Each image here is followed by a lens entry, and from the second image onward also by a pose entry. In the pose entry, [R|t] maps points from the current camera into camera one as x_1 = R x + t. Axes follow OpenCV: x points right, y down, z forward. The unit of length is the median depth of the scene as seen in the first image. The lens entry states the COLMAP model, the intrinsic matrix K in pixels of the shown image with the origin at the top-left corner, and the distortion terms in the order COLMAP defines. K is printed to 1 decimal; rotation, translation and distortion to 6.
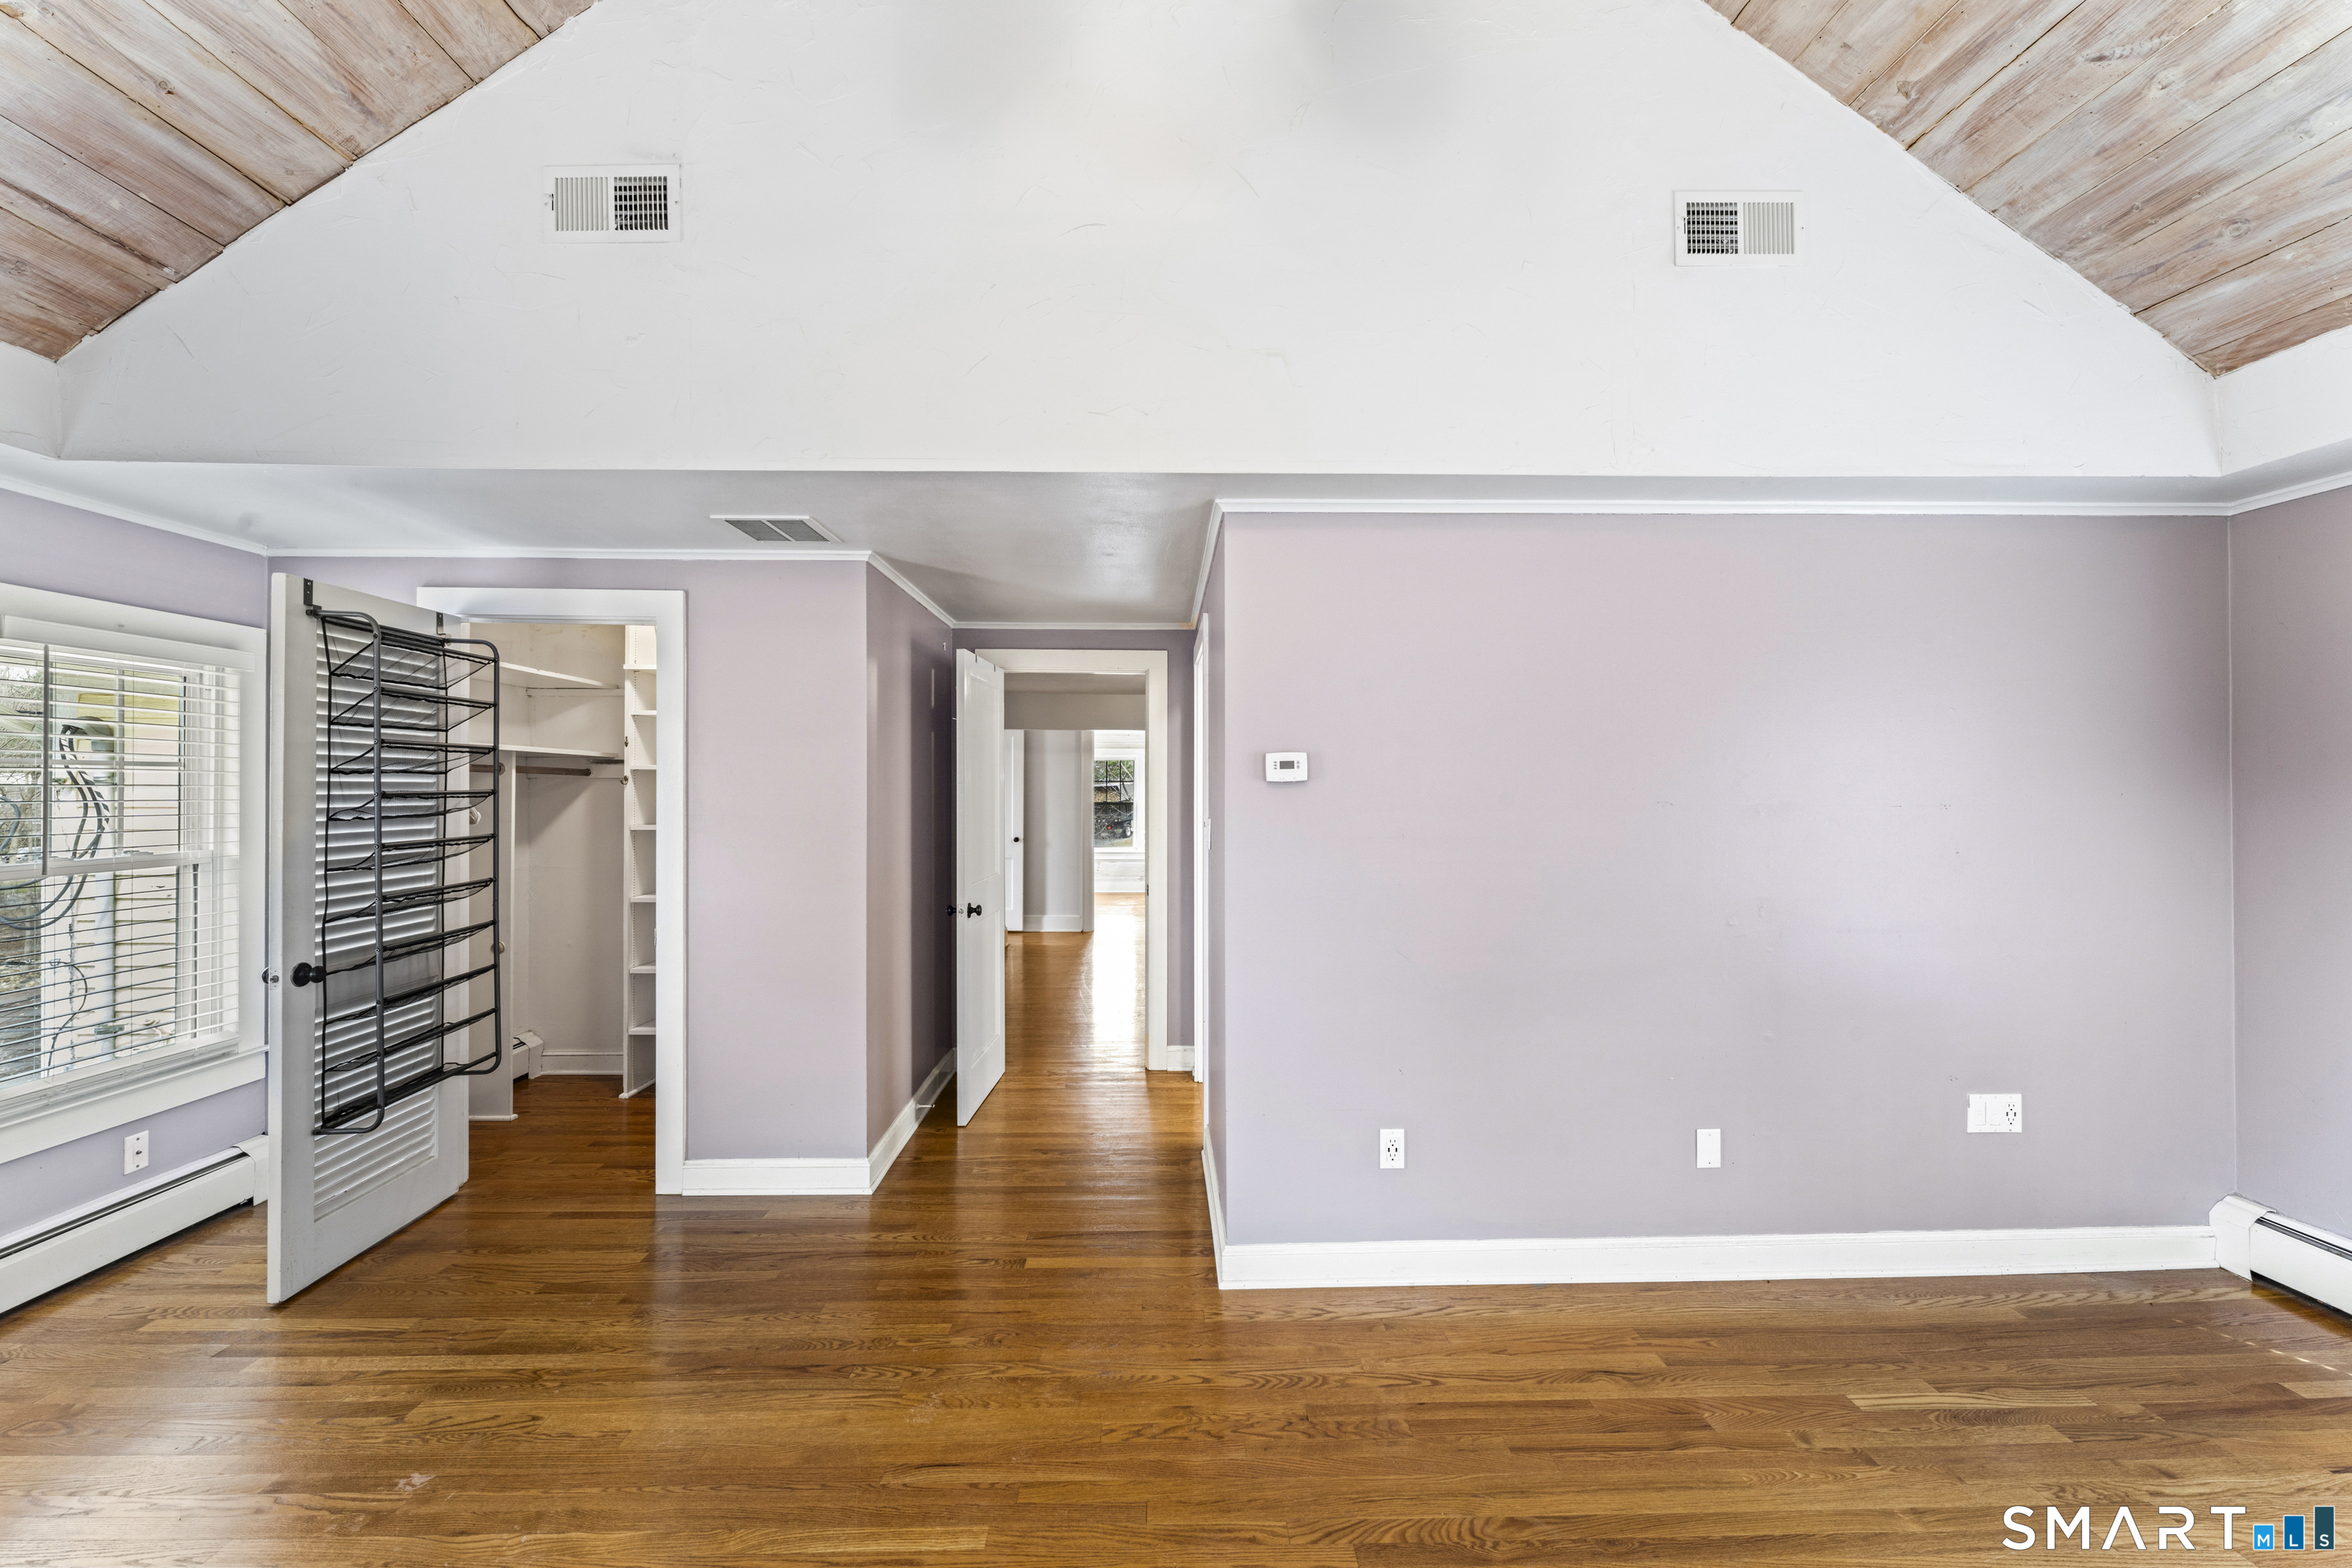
lens RADIAL K [[949.1, 0, 1172.7], [0, 949.1, 780.2], [0, 0, 1]] dist [-0.000791, 0.000780]
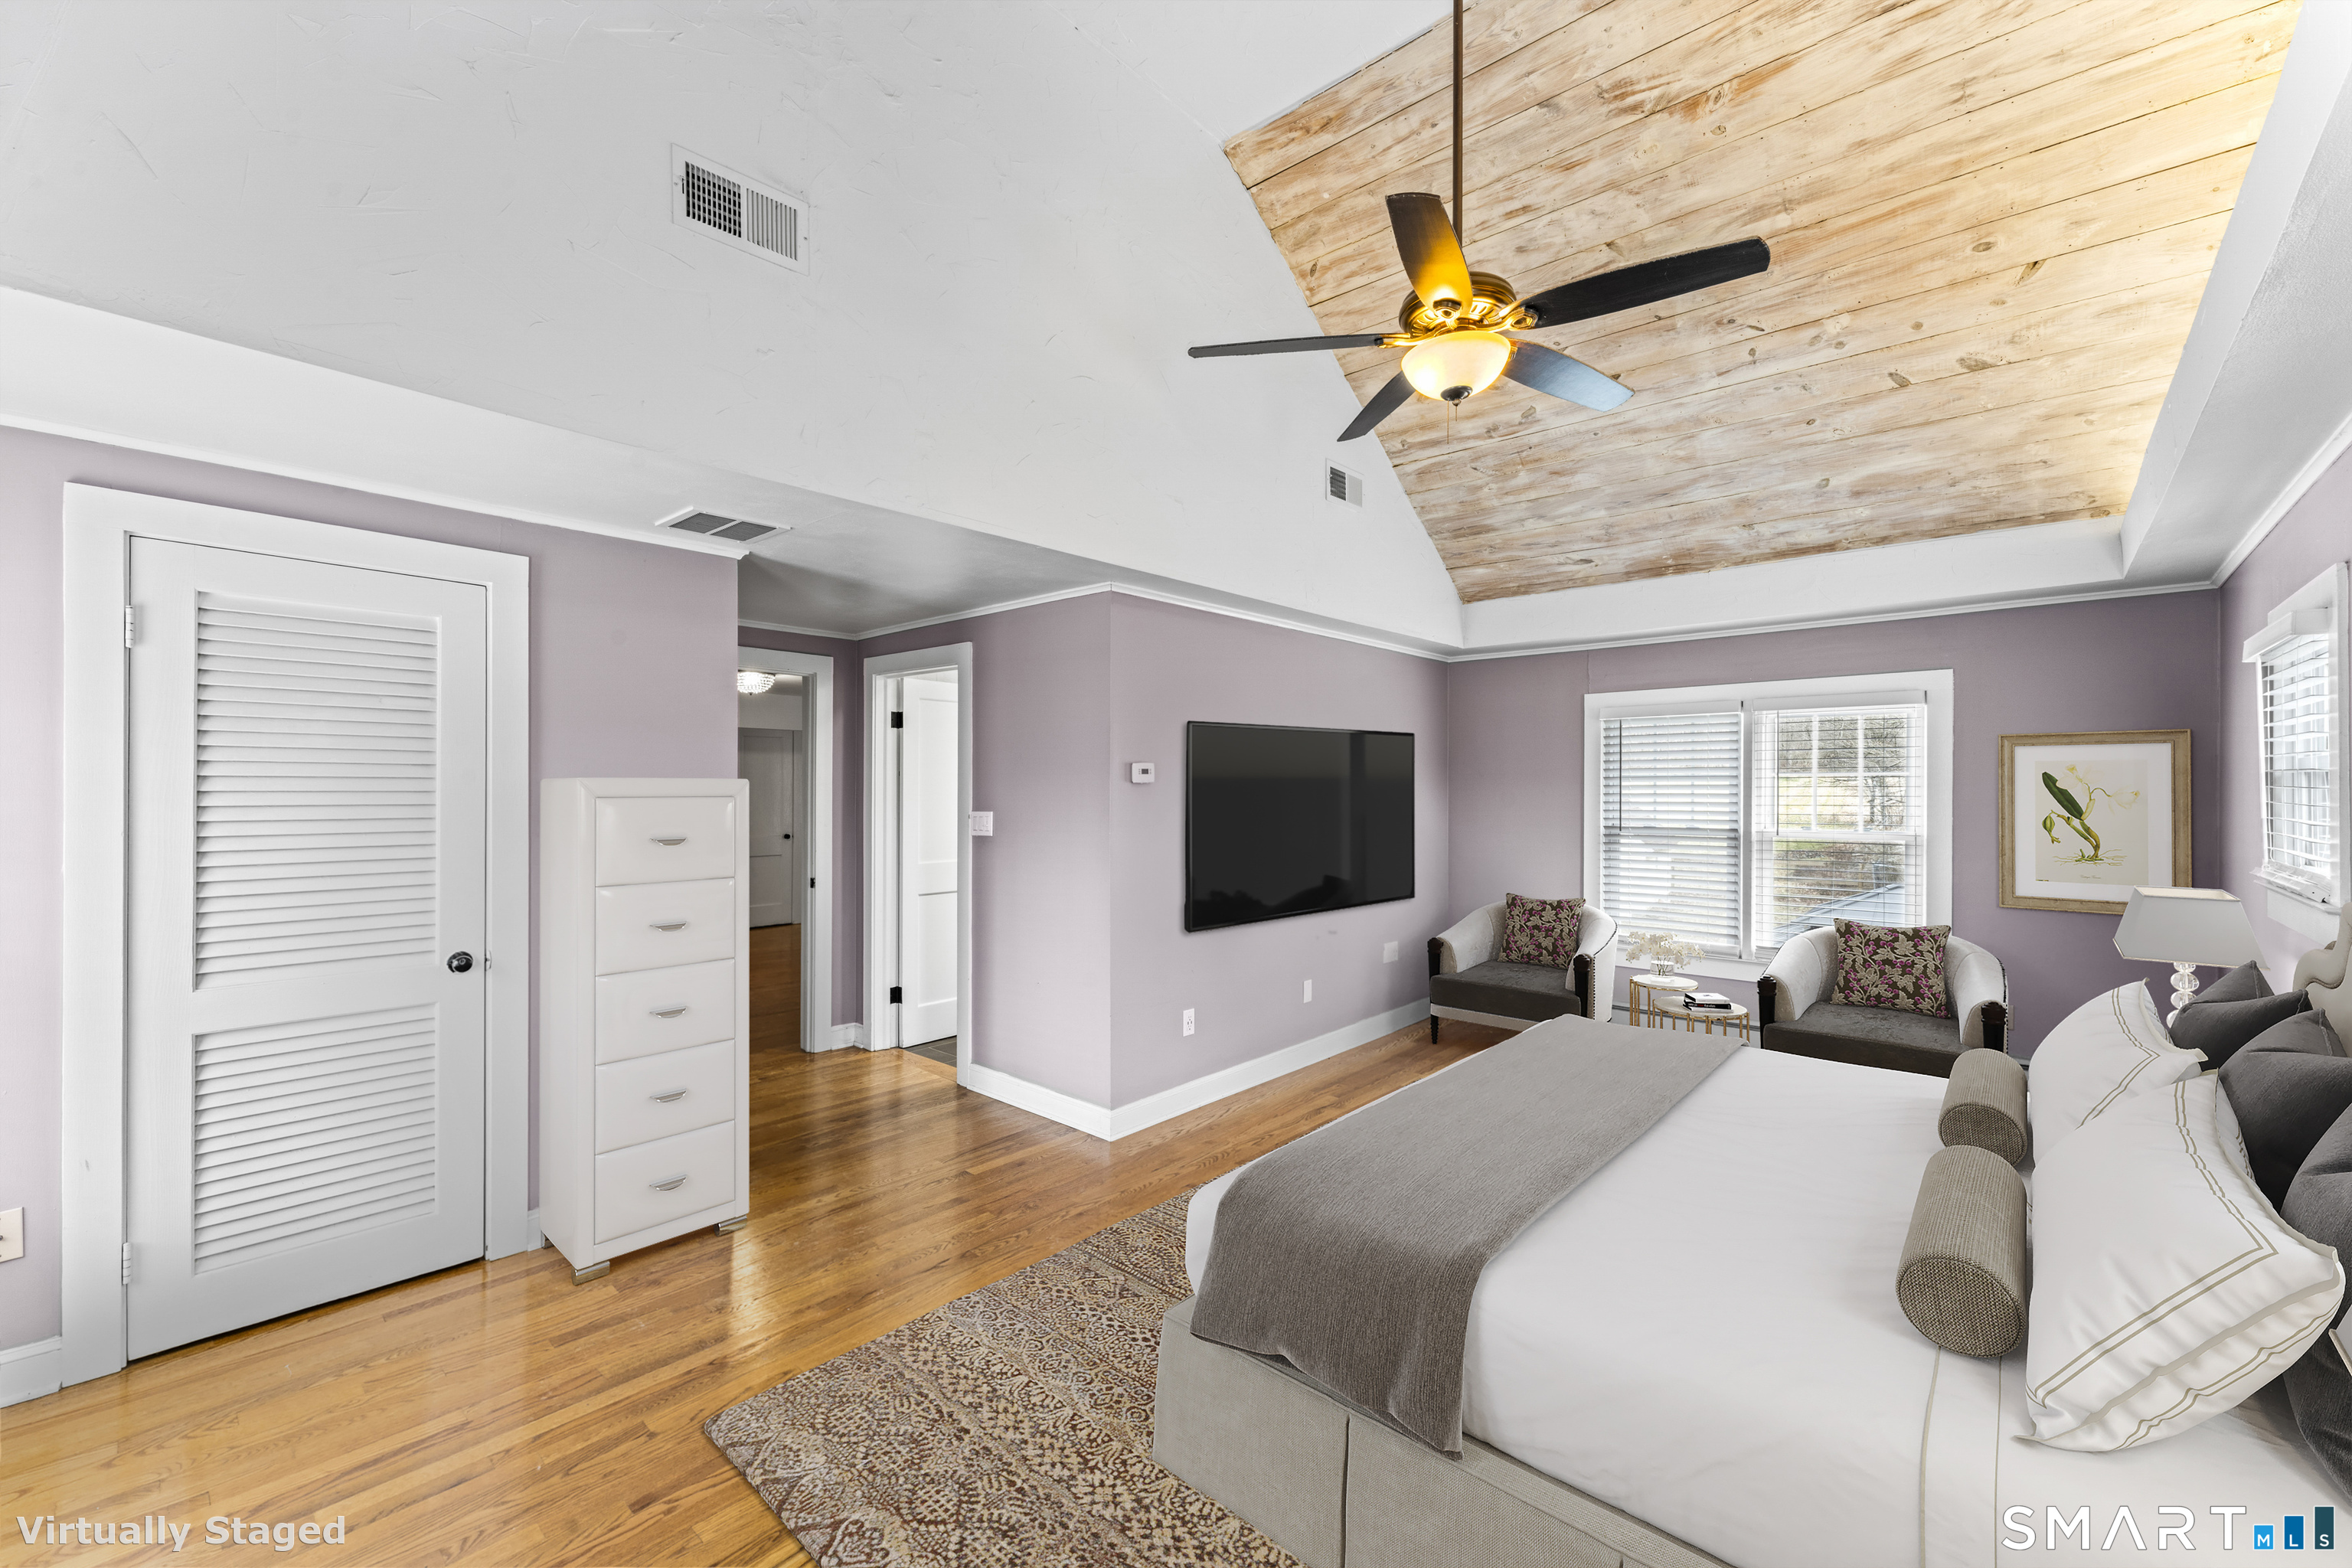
lens RADIAL K [[949.1, 0, 1183.5], [0, 949.1, 787.5], [0, 0, 1]] dist [-0.000791, 0.000780]
pose [[0.684731, 0.002806, 0.728790, -0.993921], [-0.007047, 0.999971, 0.002770, 0.004374], [-0.728762, -0.007033, 0.684731, -0.048018]]
